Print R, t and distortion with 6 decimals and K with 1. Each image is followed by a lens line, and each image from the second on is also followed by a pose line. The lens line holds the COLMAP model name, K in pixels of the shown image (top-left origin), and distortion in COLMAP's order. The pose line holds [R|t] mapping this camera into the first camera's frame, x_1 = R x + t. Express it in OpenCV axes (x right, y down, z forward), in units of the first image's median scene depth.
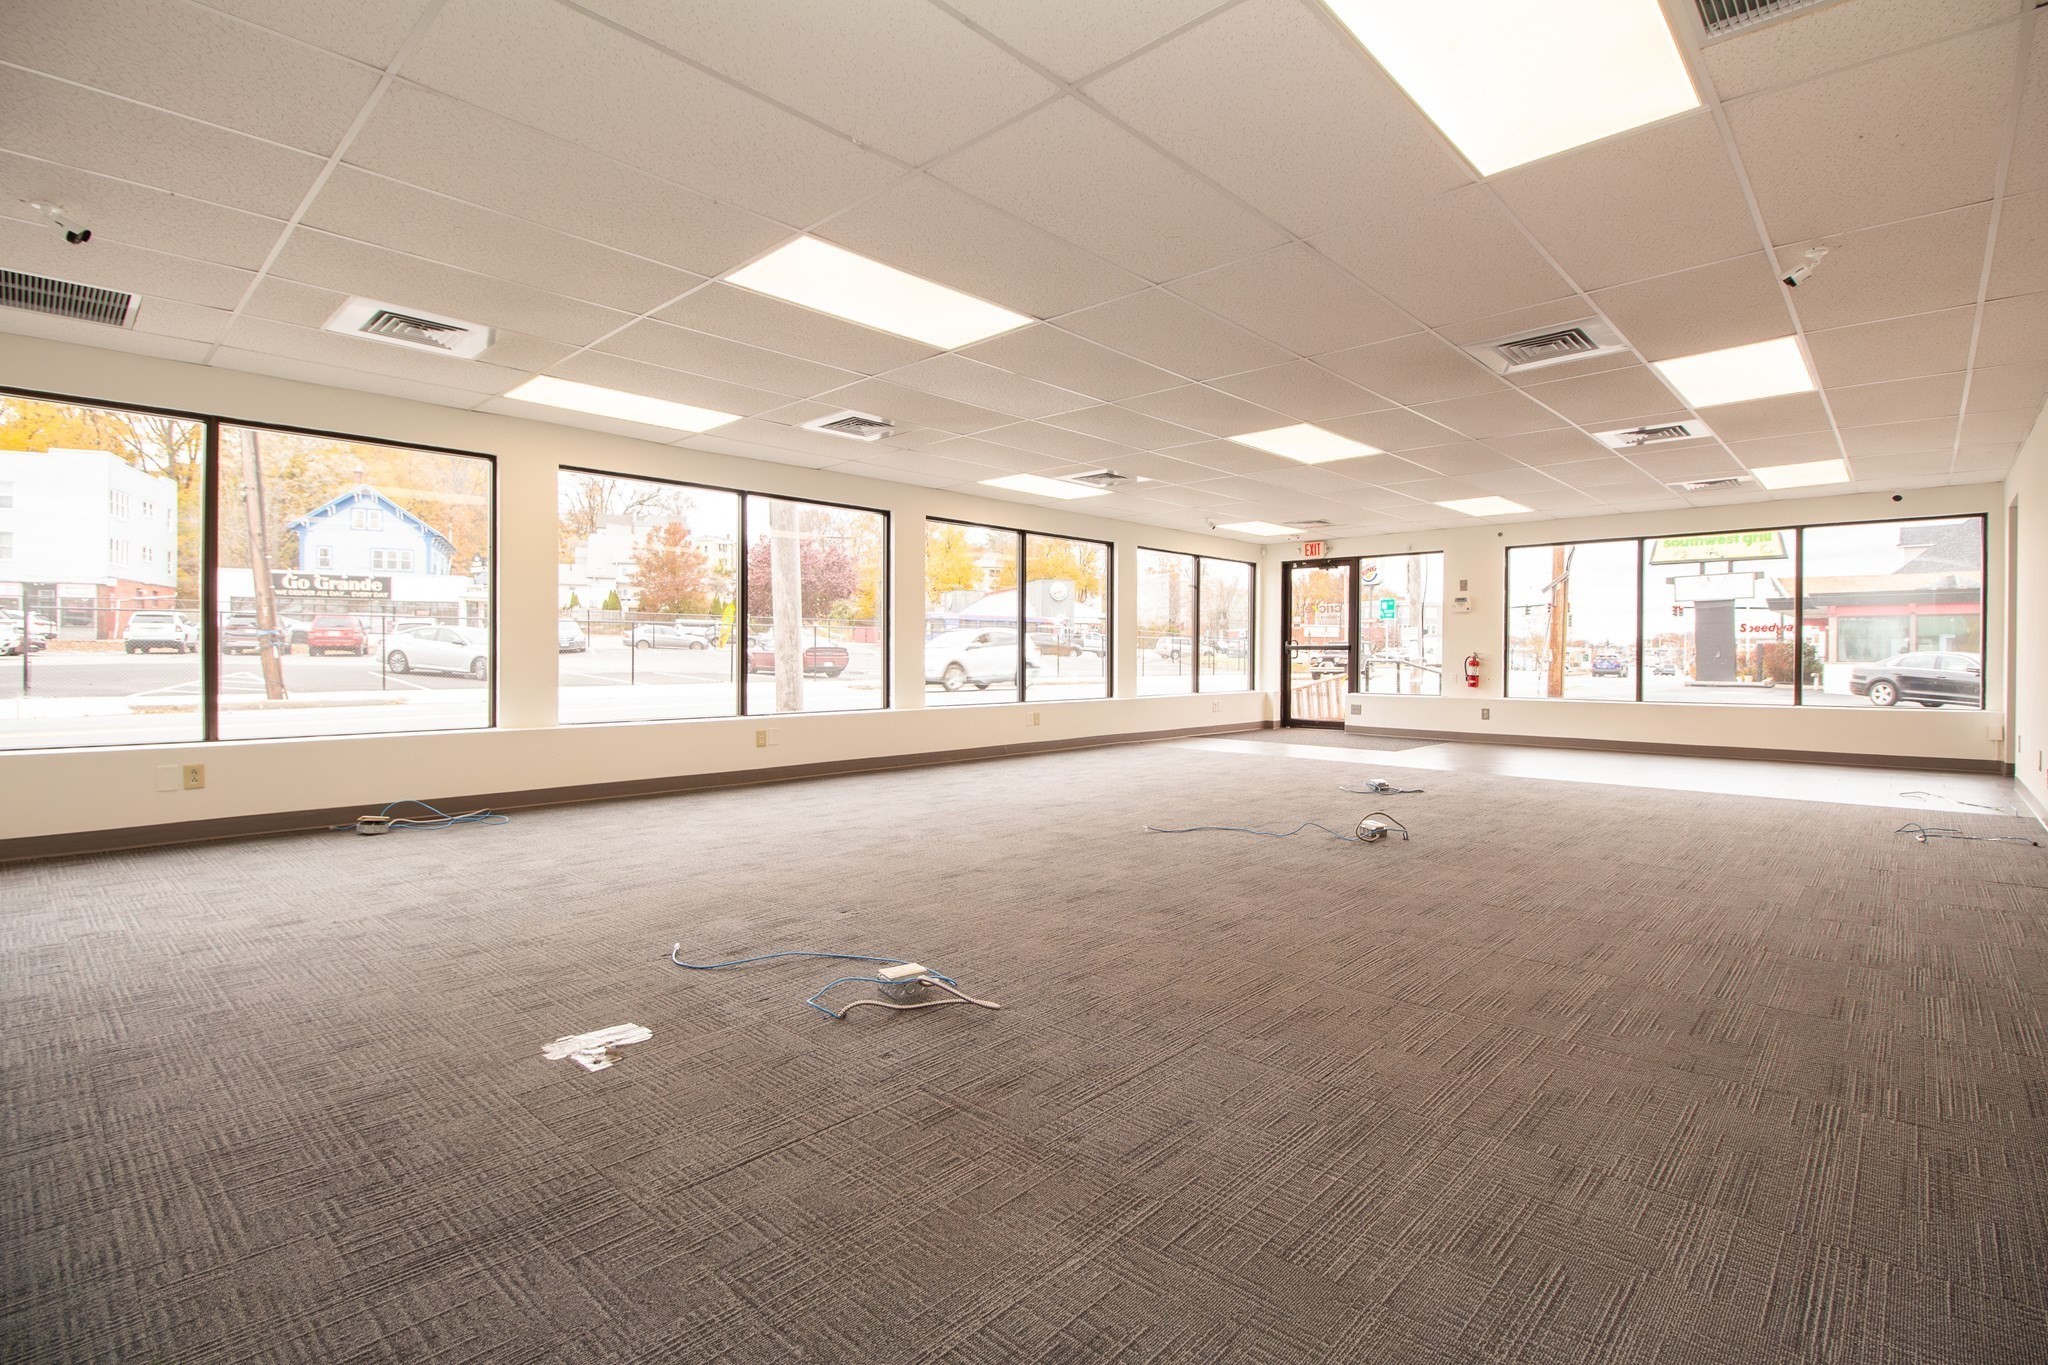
lens RADIAL K [[944.9, 0, 1036.4], [0, 944.9, 669.0], [0, 0, 1]] dist [0.001116, -0.013088]
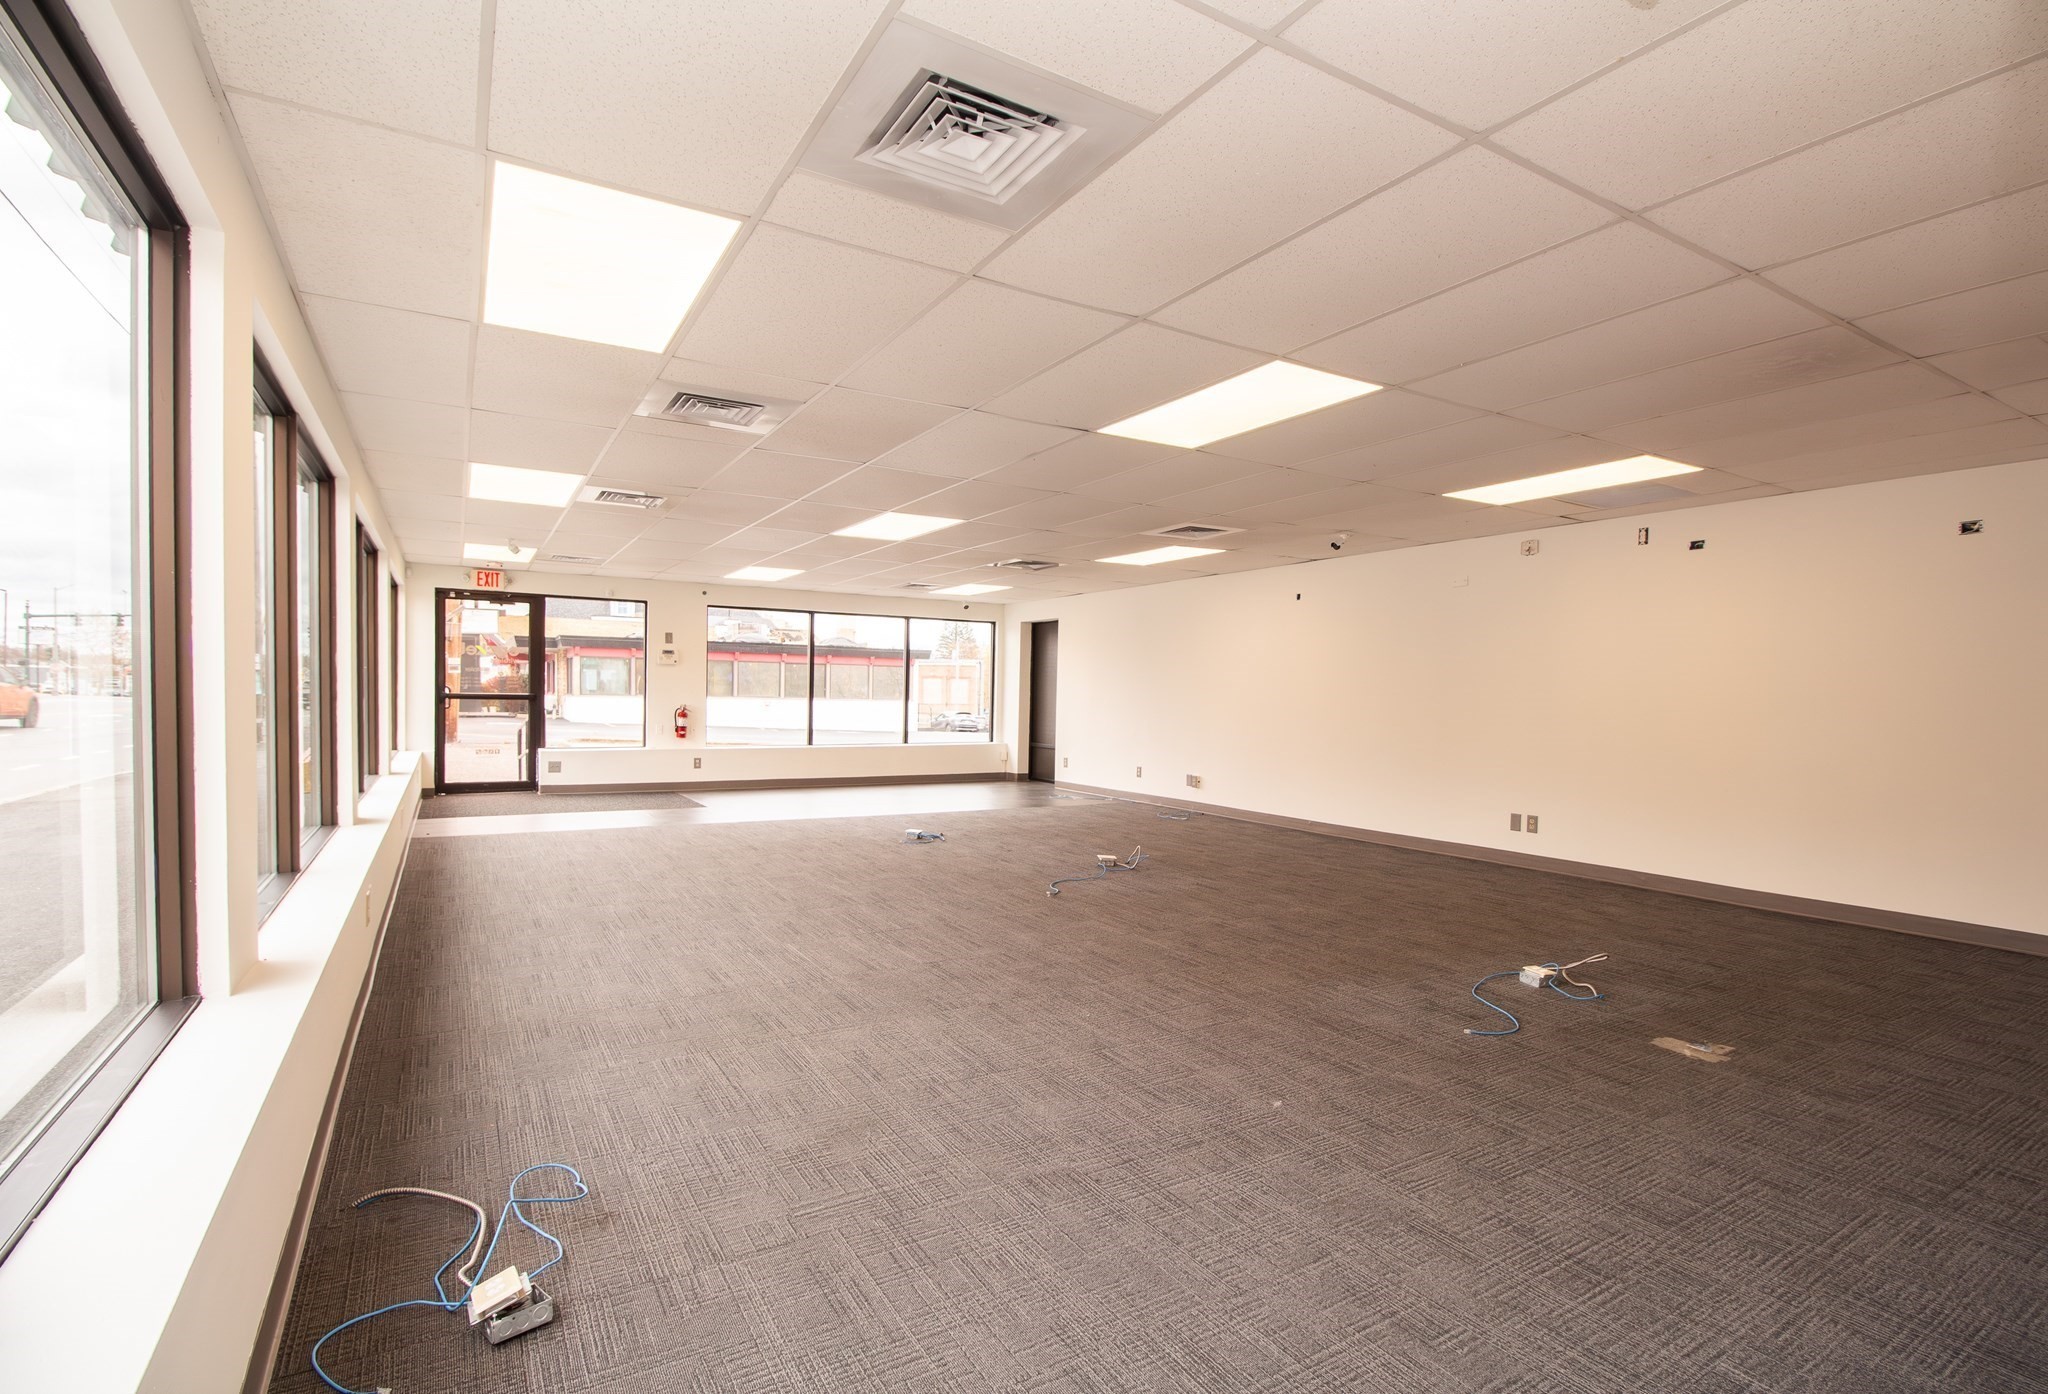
lens RADIAL K [[987.4, 0, 1021.0], [0, 987.4, 735.0], [0, 0, 1]] dist [-0.000847, -0.029977]
pose [[0.298516, -0.036206, 0.953718, -0.462913], [-0.003764, 0.999228, 0.039112, -0.027905], [-0.954397, -0.015266, 0.298149, 0.329382]]
